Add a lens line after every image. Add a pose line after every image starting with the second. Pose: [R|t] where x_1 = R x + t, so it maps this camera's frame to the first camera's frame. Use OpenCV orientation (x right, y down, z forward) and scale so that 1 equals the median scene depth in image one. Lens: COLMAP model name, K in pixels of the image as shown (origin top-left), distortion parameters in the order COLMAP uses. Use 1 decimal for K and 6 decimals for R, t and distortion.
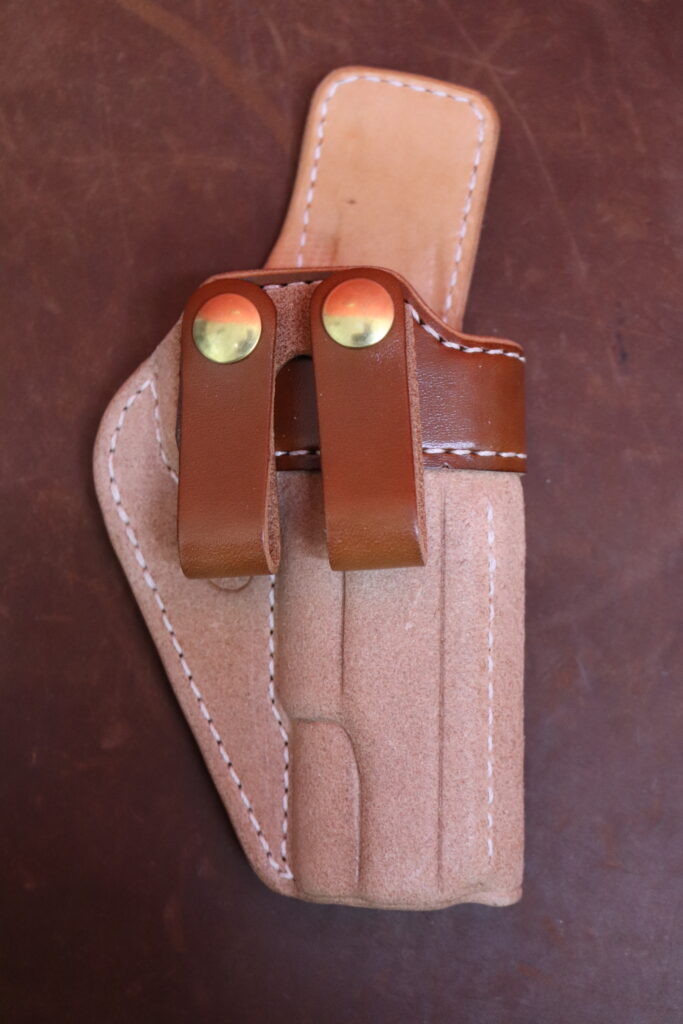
lens RADIAL K [[1292.1, 0, 341.1], [0, 1292.1, 511.7], [0, 0, 1]] dist [-0.064599, 0.000000]
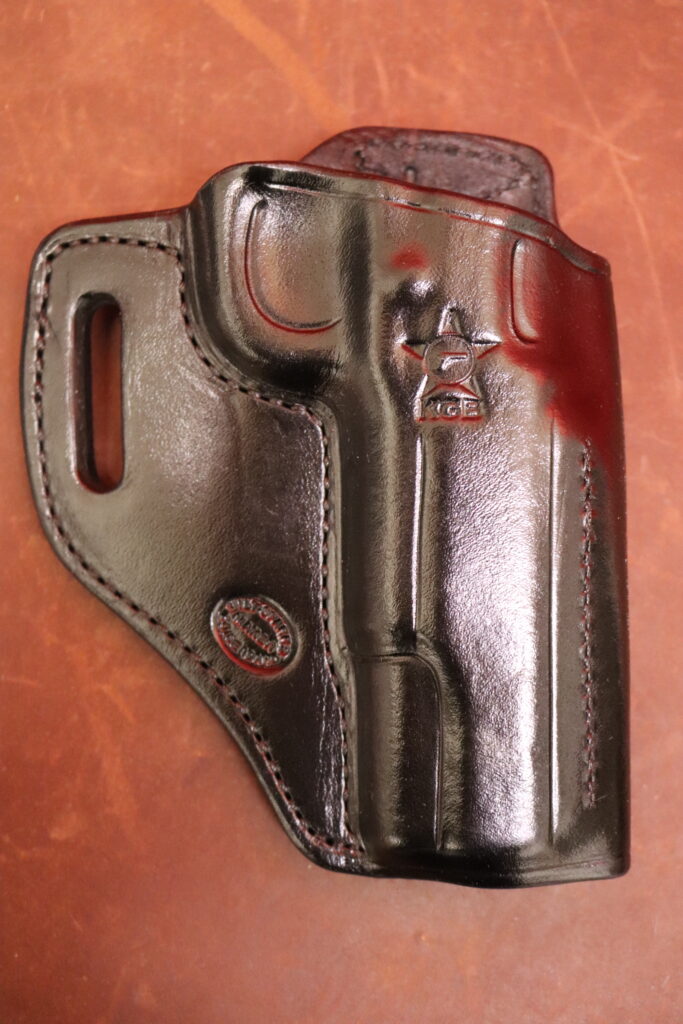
lens RADIAL K [[1292.1, 0, 339.3], [0, 1292.1, 511.9], [0, 0, 1]] dist [-0.064599, 0.000000]
pose [[0.985794, 0.167939, -0.002595, -0.026291], [-0.167940, 0.985339, -0.030046, -0.038981], [-0.002489, 0.030055, 0.999545, 0.117080]]
